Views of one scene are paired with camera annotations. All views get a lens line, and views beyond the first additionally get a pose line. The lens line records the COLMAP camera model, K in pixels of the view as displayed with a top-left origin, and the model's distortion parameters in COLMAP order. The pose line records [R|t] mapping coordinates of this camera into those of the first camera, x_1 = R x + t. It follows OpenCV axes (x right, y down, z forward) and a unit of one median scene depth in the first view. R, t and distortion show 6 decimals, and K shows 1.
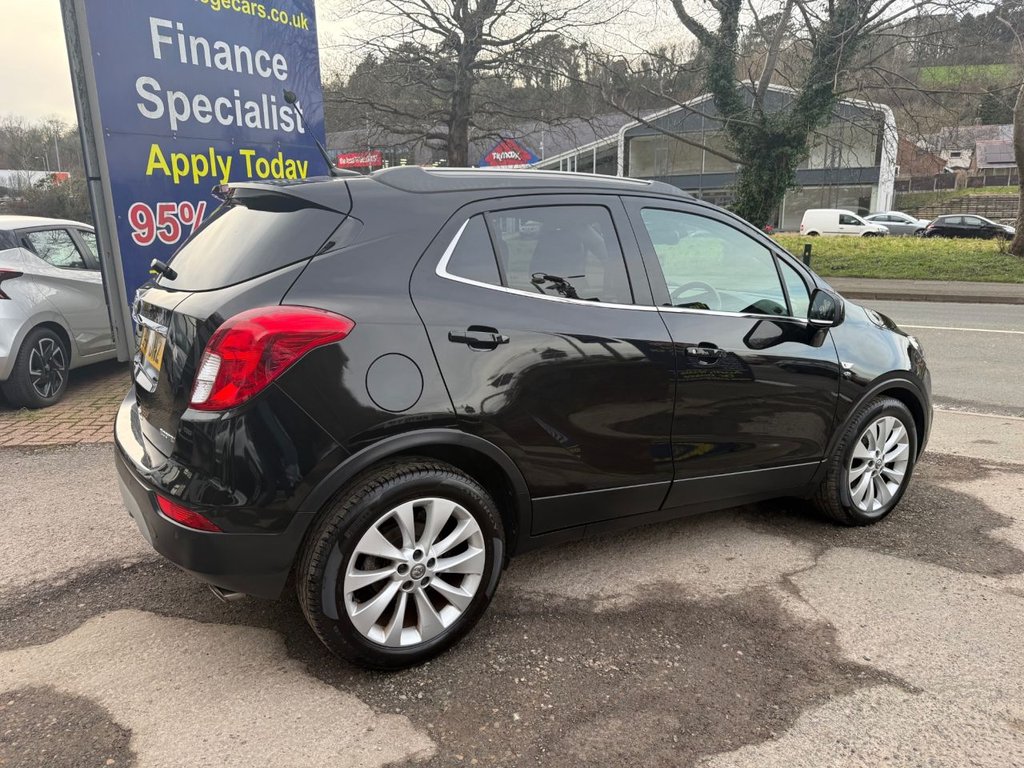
lens RADIAL K [[725.2, 0, 506.7], [0, 725.2, 387.9], [0, 0, 1]] dist [0.026847, -0.034121]
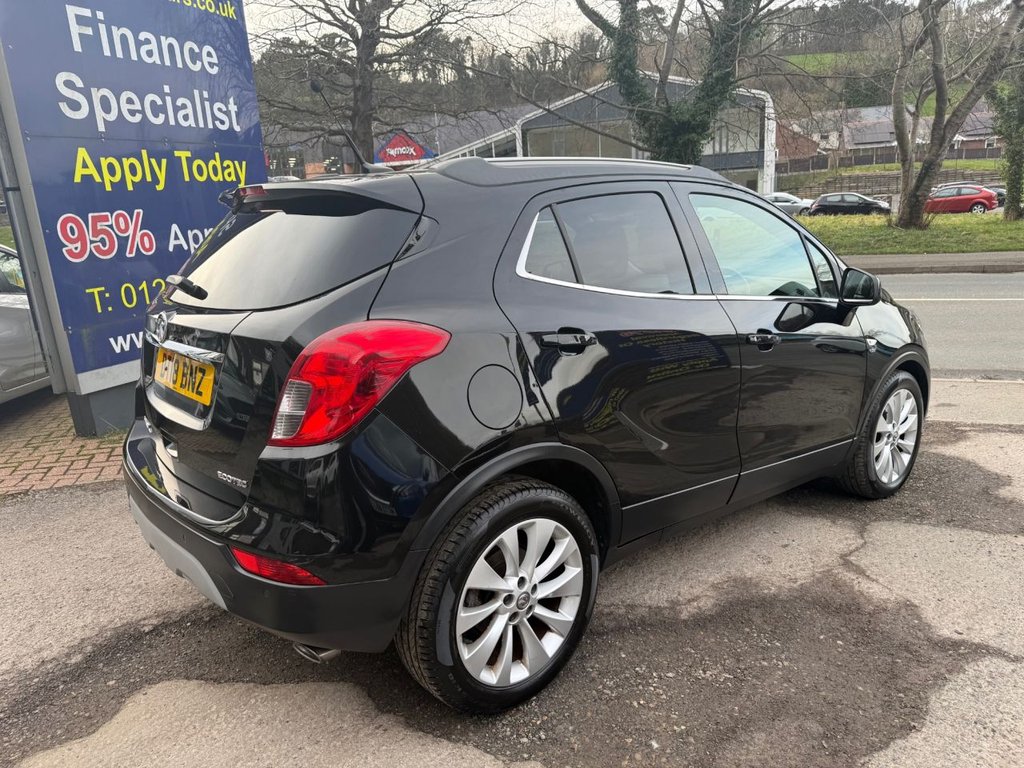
lens RADIAL K [[725.2, 0, 517.9], [0, 725.2, 388.7], [0, 0, 1]] dist [0.026847, -0.034121]
pose [[0.987231, -0.077957, 0.138913, -0.150253], [0.076866, 0.996954, 0.013212, -0.016400], [-0.139520, -0.002365, 0.990216, 0.061515]]
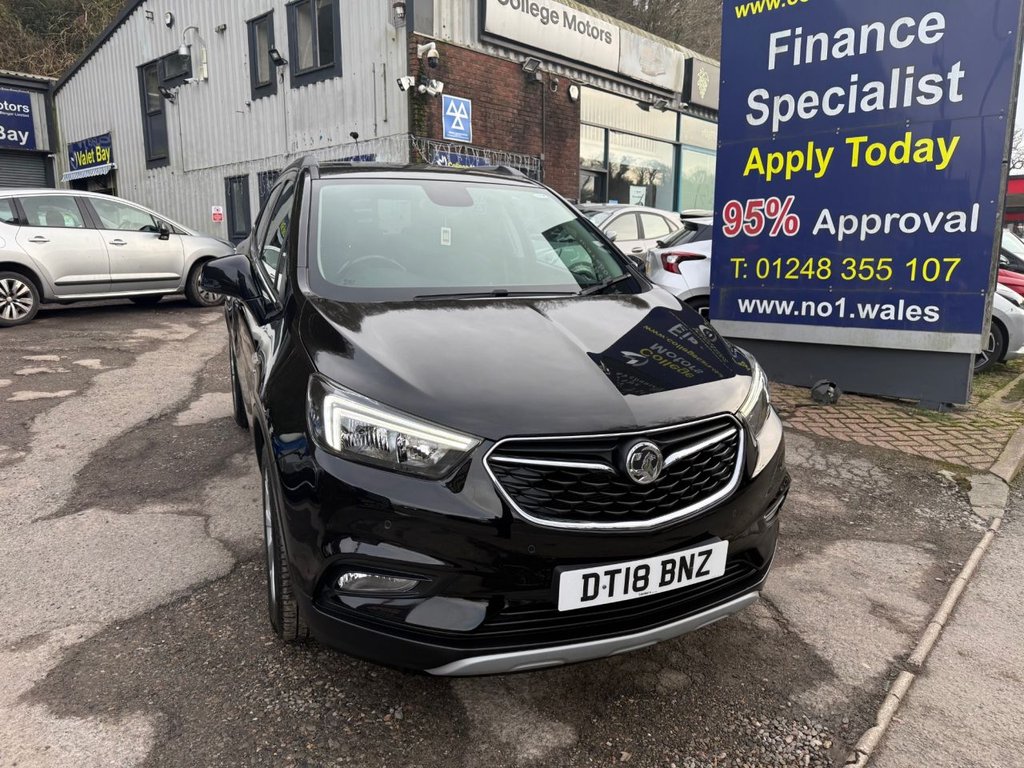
lens RADIAL K [[725.2, 0, 515.8], [0, 725.2, 389.1], [0, 0, 1]] dist [0.026847, -0.034121]
pose [[-0.154323, 0.200180, -0.967529, 1.097758], [-0.232674, 0.944356, 0.232497, -0.229363], [0.960233, 0.260999, -0.099159, 1.249691]]
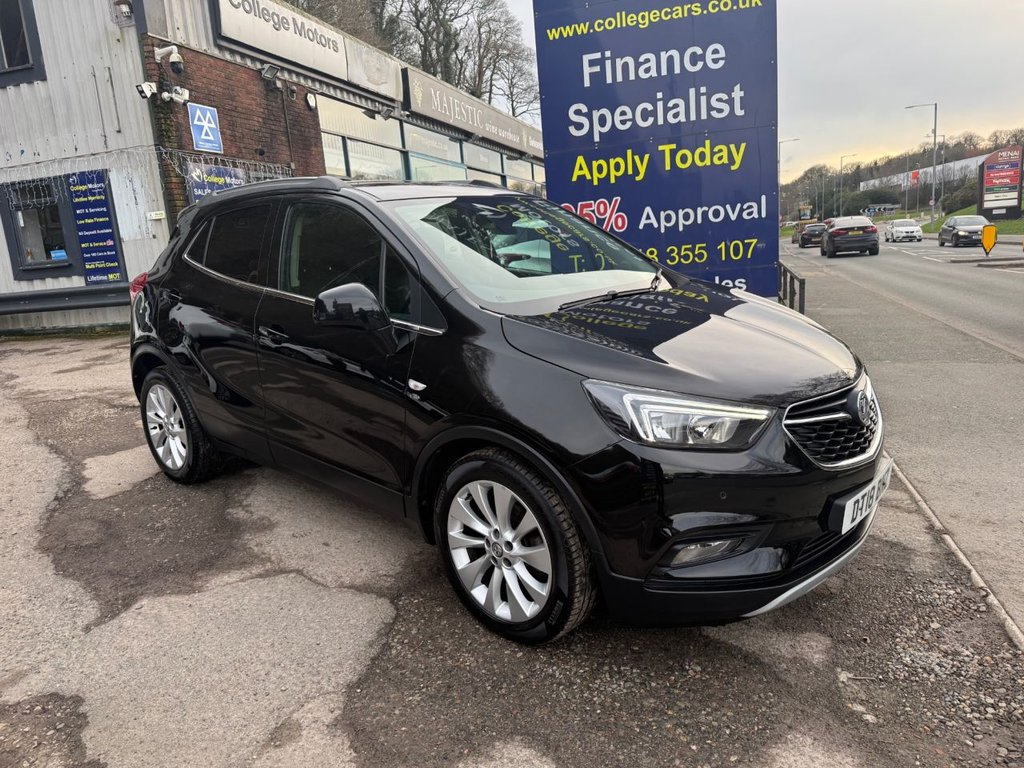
lens RADIAL K [[725.2, 0, 515.4], [0, 725.2, 386.6], [0, 0, 1]] dist [0.026847, -0.034121]
pose [[0.282837, 0.181253, -0.941887, 1.127229], [-0.157368, 0.977445, 0.140840, -0.143492], [0.946170, 0.108388, 0.304982, 0.797368]]
